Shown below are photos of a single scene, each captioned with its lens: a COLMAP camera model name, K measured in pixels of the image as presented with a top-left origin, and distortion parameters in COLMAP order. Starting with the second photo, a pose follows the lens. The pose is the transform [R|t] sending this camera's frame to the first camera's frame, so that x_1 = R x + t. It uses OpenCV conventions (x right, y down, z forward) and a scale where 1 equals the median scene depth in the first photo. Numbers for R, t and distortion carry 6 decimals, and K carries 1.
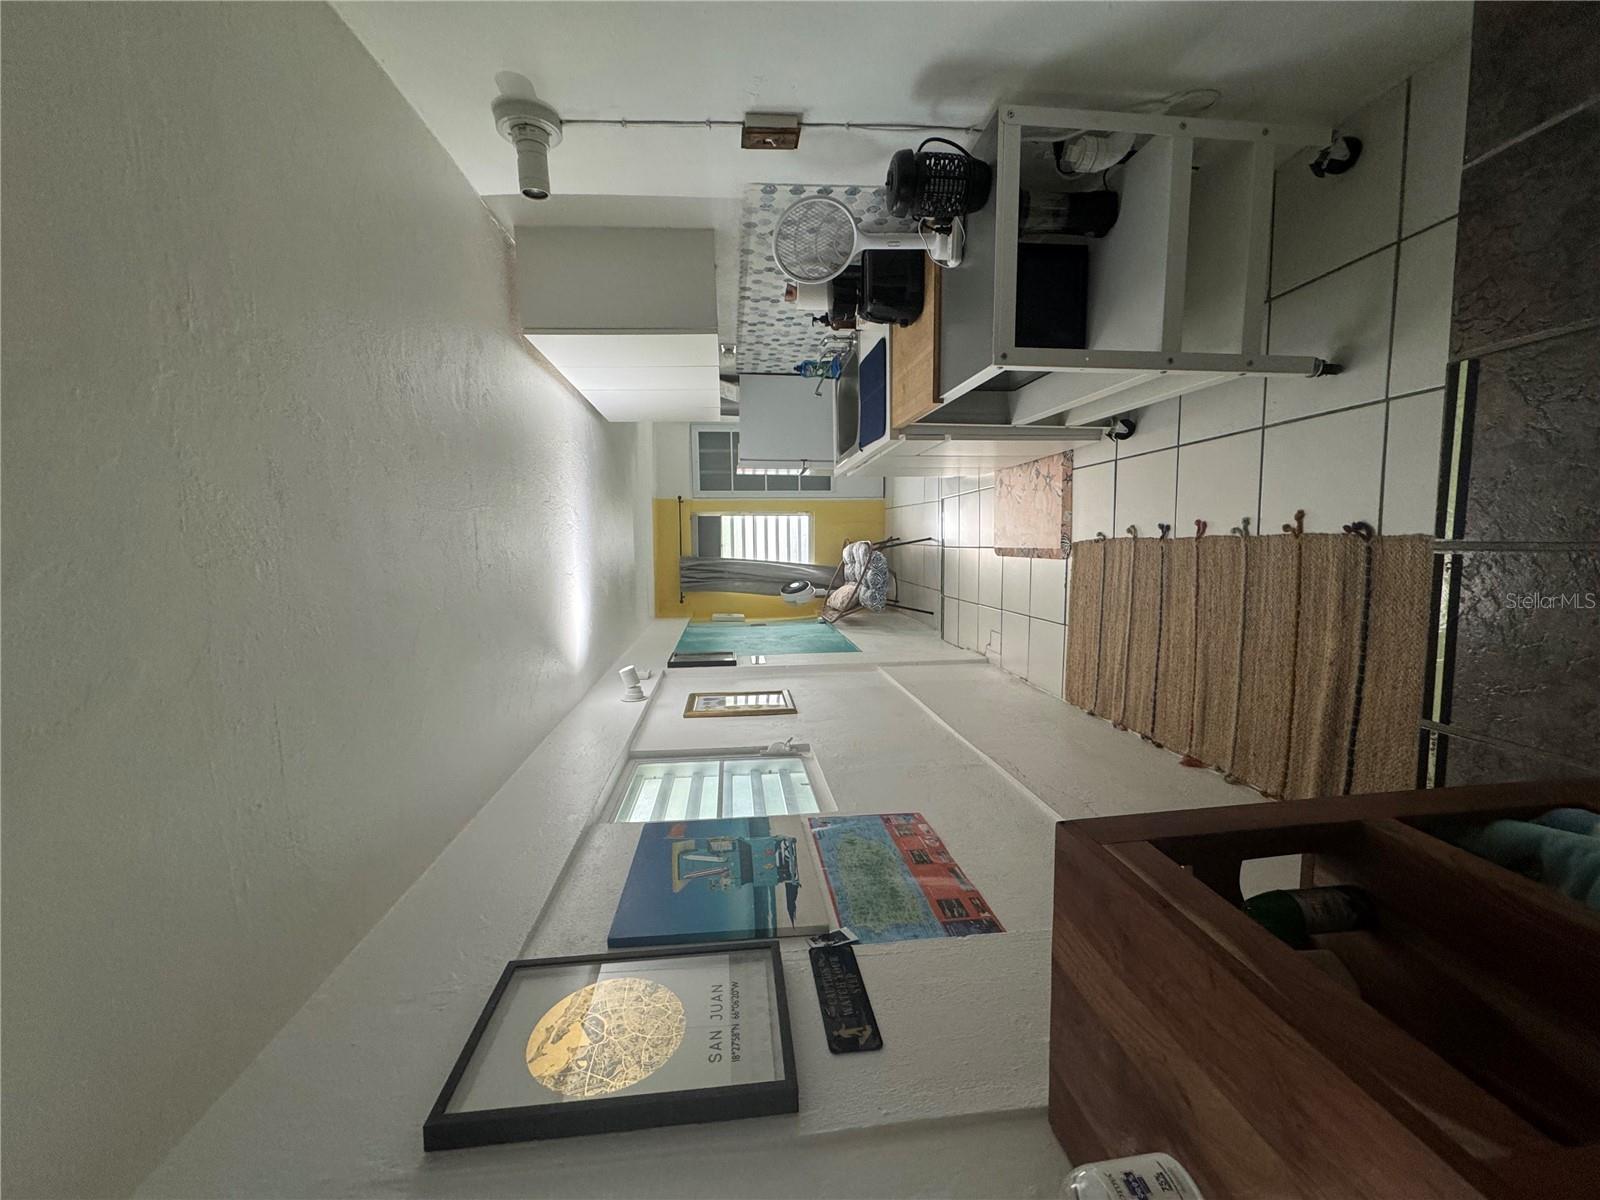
lens RADIAL K [[636.9, 0, 797.8], [0, 636.9, 602.8], [0, 0, 1]] dist [-0.002760, 0.000995]
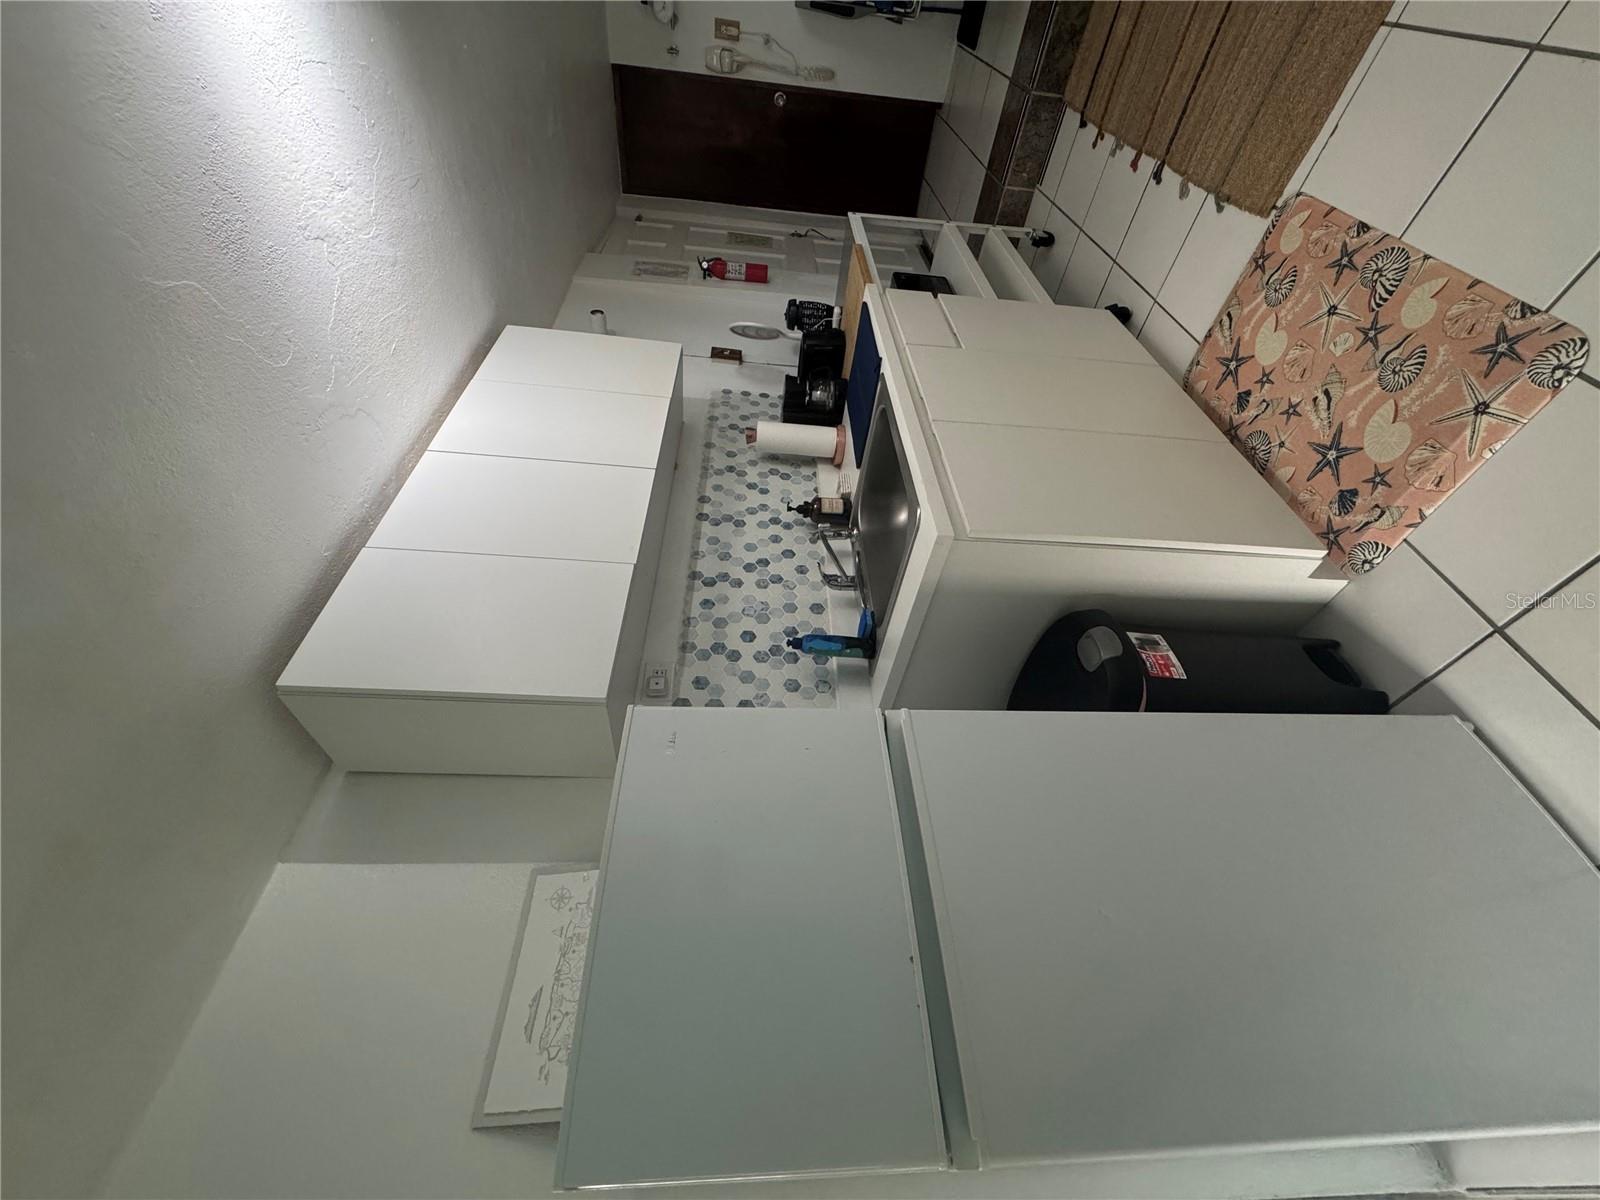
lens RADIAL K [[636.9, 0, 798.6], [0, 636.9, 596.2], [0, 0, 1]] dist [-0.002760, 0.000995]
pose [[0.986579, -0.046703, 0.156464, -0.086556], [0.069732, -0.745945, -0.662347, 0.001697], [0.147648, 0.664368, -0.732676, 1.555982]]
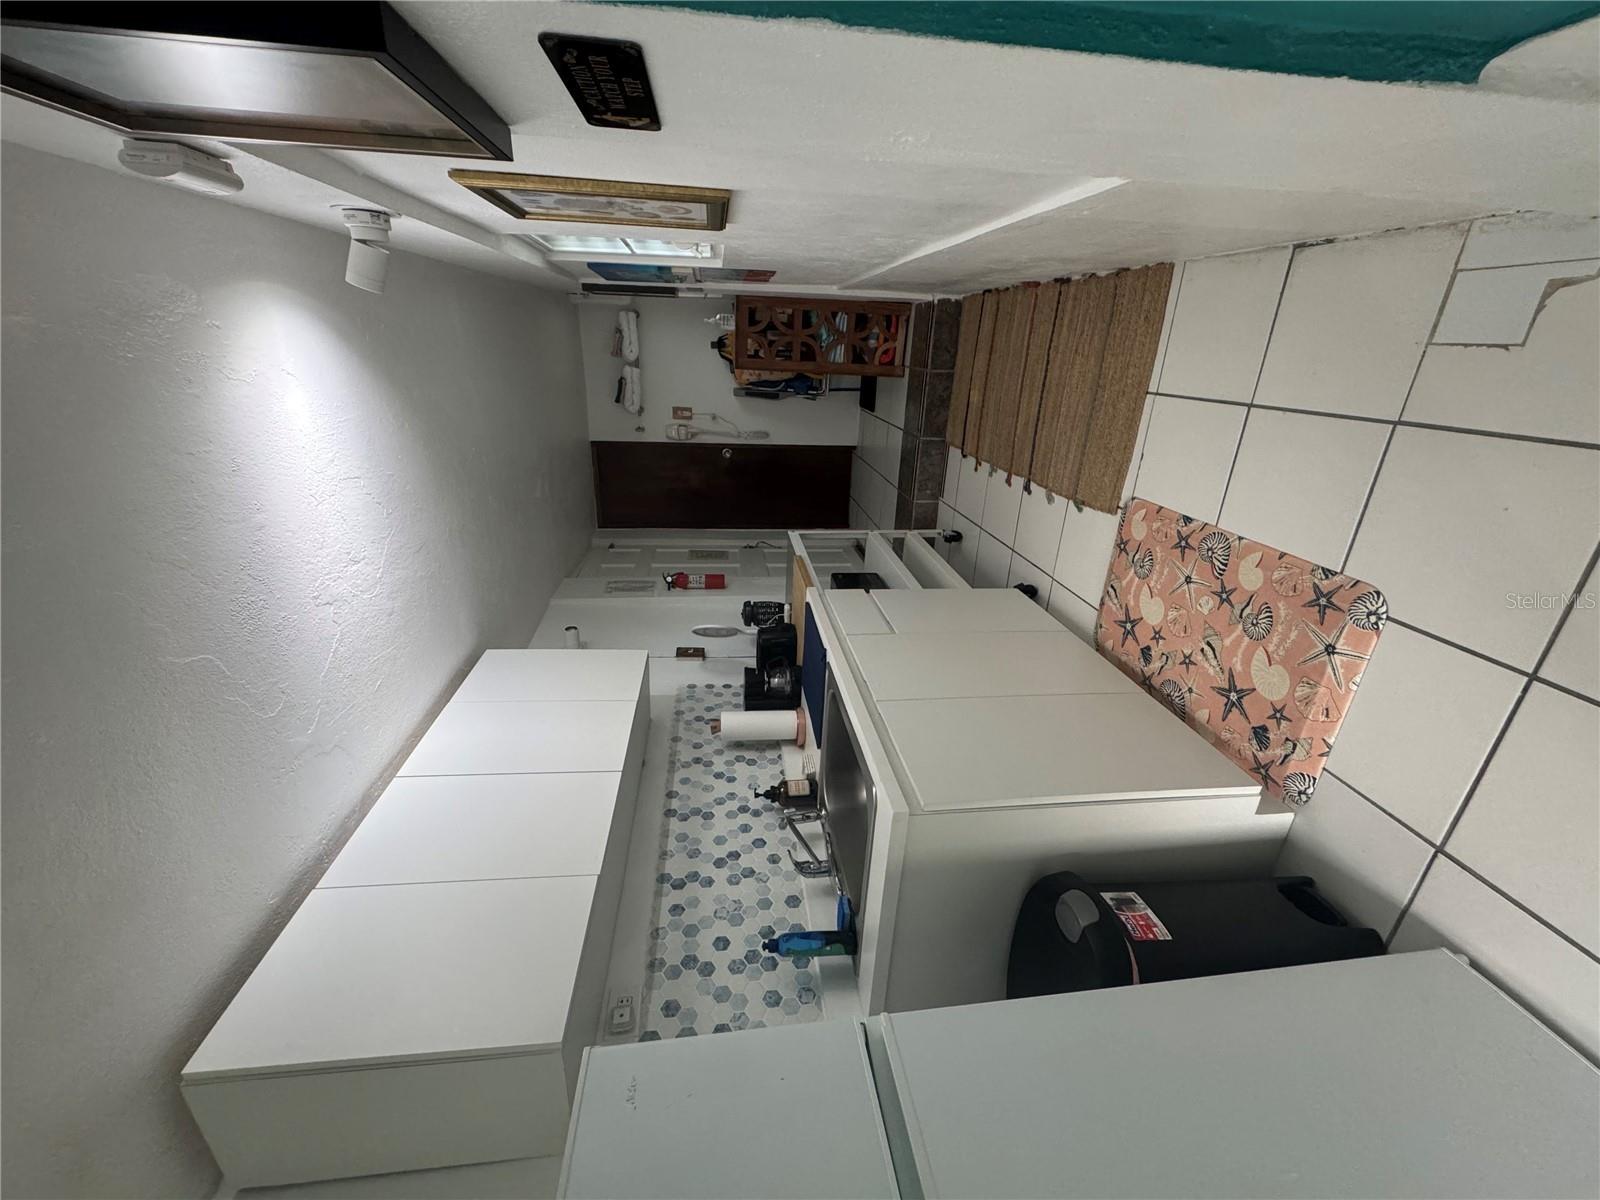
lens RADIAL K [[636.9, 0, 798.1], [0, 636.9, 598.2], [0, 0, 1]] dist [-0.002760, 0.000995]
pose [[0.973335, -0.068436, 0.218940, -0.076794], [0.000222, -0.954176, -0.299245, 0.030464], [0.229387, 0.291314, -0.928718, 1.581731]]
